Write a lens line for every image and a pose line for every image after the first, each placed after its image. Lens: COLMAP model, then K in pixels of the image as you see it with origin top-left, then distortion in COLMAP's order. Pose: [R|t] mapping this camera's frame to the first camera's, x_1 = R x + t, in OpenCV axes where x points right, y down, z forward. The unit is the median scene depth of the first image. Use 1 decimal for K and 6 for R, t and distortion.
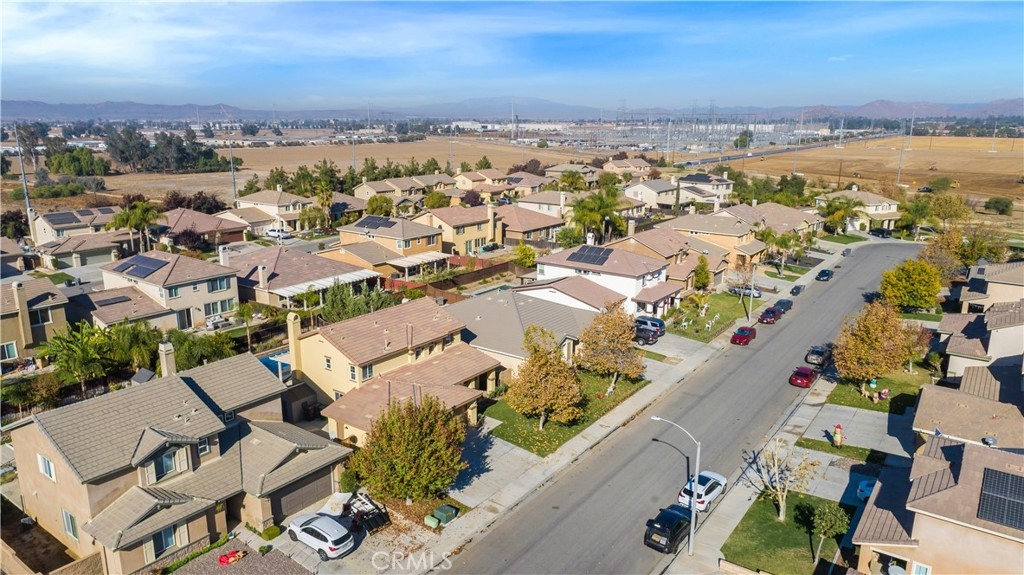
lens RADIAL K [[695.5, 0, 508.9], [0, 695.5, 287.8], [0, 0, 1]] dist [-0.005920, 0.006860]
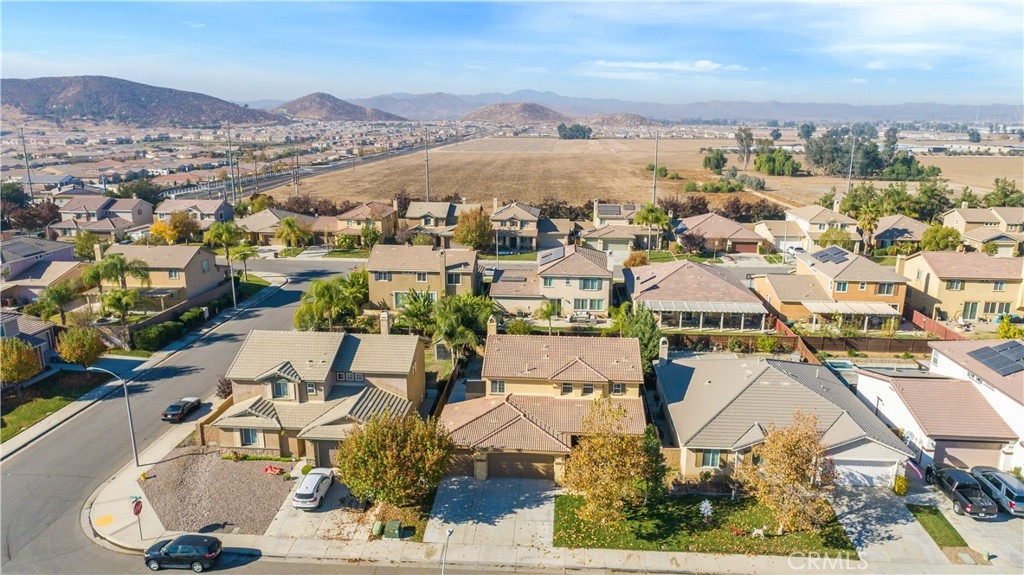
lens RADIAL K [[695.5, 0, 513.7], [0, 695.5, 288.6], [0, 0, 1]] dist [-0.005920, 0.006860]
pose [[0.530680, 0.203468, -0.822788, 0.460473], [-0.203607, 0.972935, 0.109277, -0.101563], [0.822753, 0.109535, 0.557745, 0.314301]]
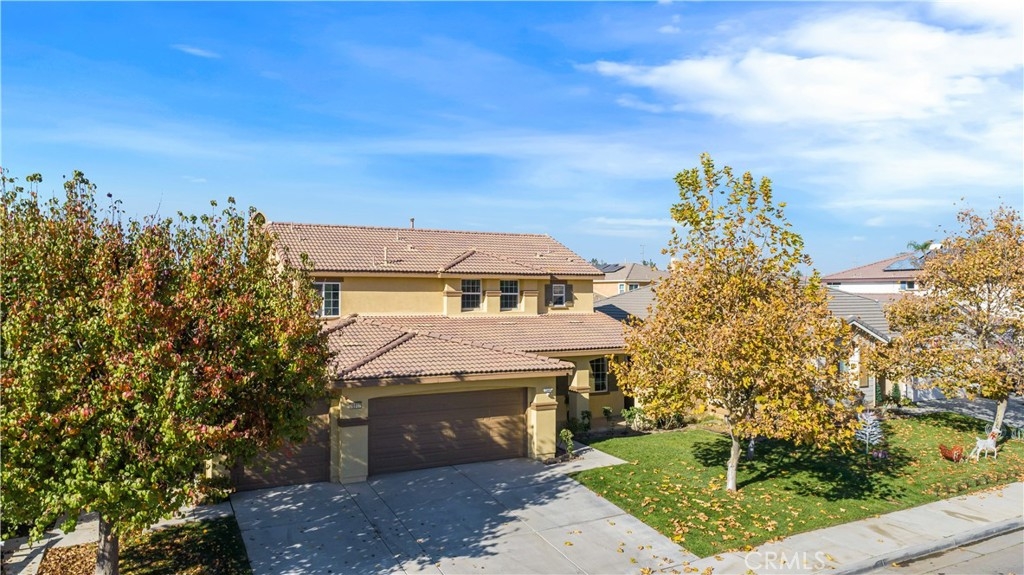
lens RADIAL K [[695.5, 0, 511.9], [0, 695.5, 285.5], [0, 0, 1]] dist [-0.005920, 0.006860]
pose [[0.895840, -0.010423, -0.444254, 0.074879], [-0.101068, 0.968746, -0.226533, 0.146413], [0.432731, 0.247838, 0.866788, 0.487712]]
